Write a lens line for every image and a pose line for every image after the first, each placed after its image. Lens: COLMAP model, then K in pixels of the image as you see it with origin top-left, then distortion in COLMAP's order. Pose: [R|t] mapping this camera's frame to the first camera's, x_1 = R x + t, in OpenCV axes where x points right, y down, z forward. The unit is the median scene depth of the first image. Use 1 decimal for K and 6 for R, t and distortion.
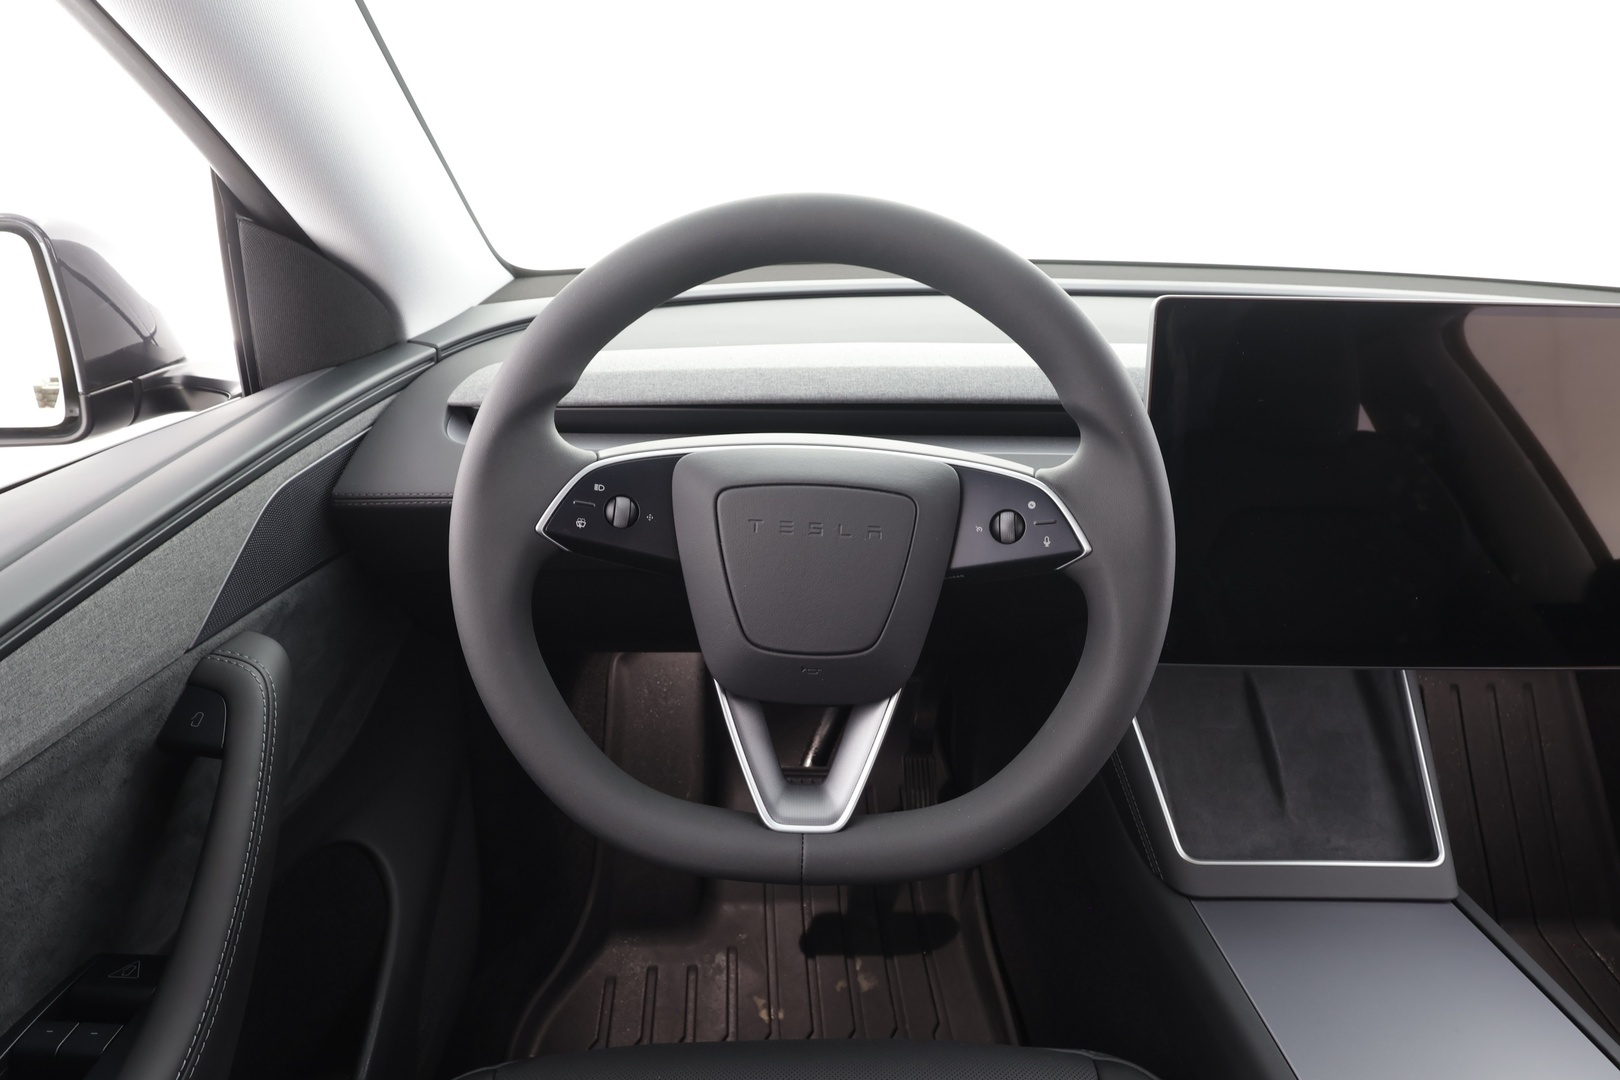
lens RADIAL K [[953.3, 0, 810.3], [0, 953.3, 533.4], [0, 0, 1]] dist [-0.008973, -0.001030]
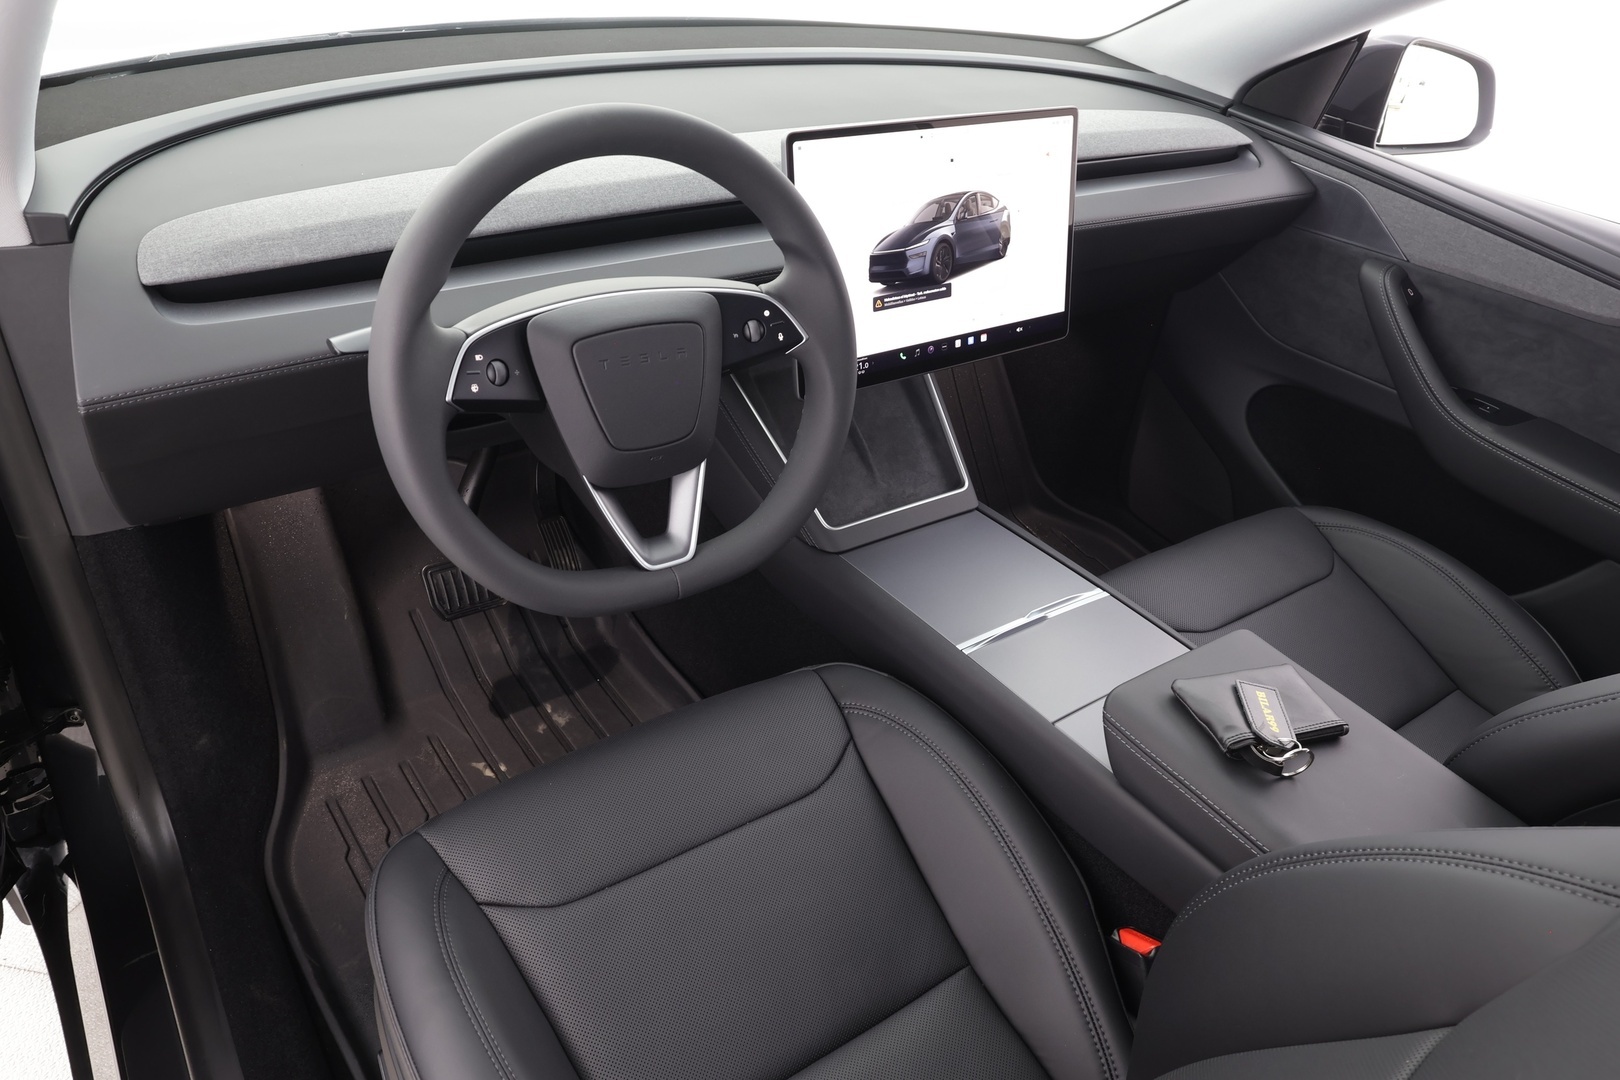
lens RADIAL K [[1133.1, 0, 811.2], [0, 1133.1, 541.1], [0, 0, 1]] dist [0.000724, 0.000092]
pose [[0.825083, -0.270402, 0.496106, -0.633789], [0.131533, 0.945845, 0.296777, -0.195038], [-0.549488, -0.179611, 0.815967, -0.491758]]
